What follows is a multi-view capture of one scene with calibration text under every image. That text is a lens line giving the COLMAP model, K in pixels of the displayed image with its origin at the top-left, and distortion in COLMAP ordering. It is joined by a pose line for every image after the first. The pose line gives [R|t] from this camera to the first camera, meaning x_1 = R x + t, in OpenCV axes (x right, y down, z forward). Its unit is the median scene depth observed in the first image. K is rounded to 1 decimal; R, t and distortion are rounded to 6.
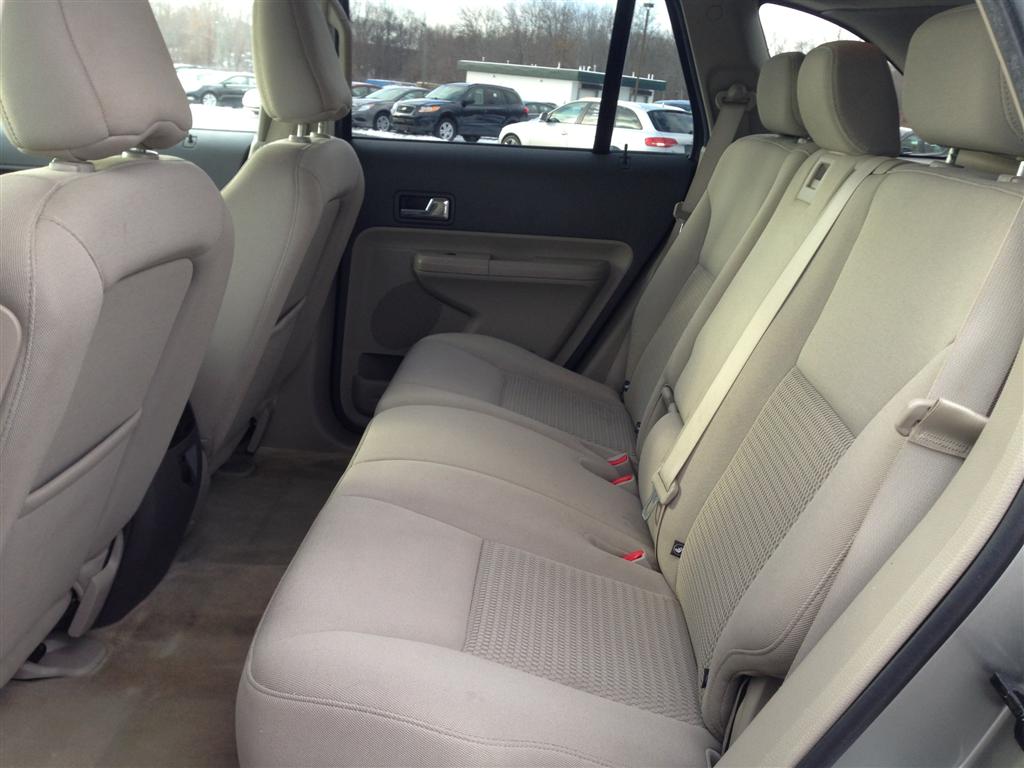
lens RADIAL K [[934.8, 0, 517.4], [0, 934.8, 381.4], [0, 0, 1]] dist [0.141394, -0.212412]
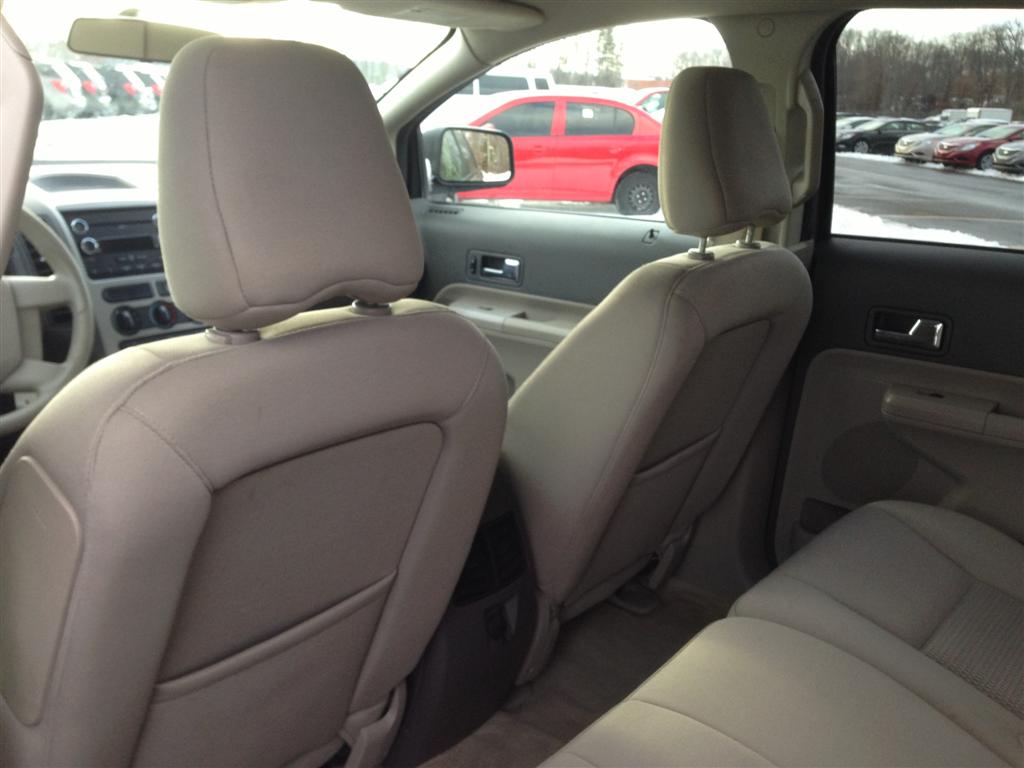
lens RADIAL K [[942.2, 0, 512.0], [0, 942.2, 384.0], [0, 0, 1]] dist [0.134322, -0.215096]
pose [[0.792339, 0.135058, -0.594944, 0.115571], [-0.159634, 0.987110, 0.011485, -0.103975], [0.588826, 0.085873, 0.803685, 0.206557]]
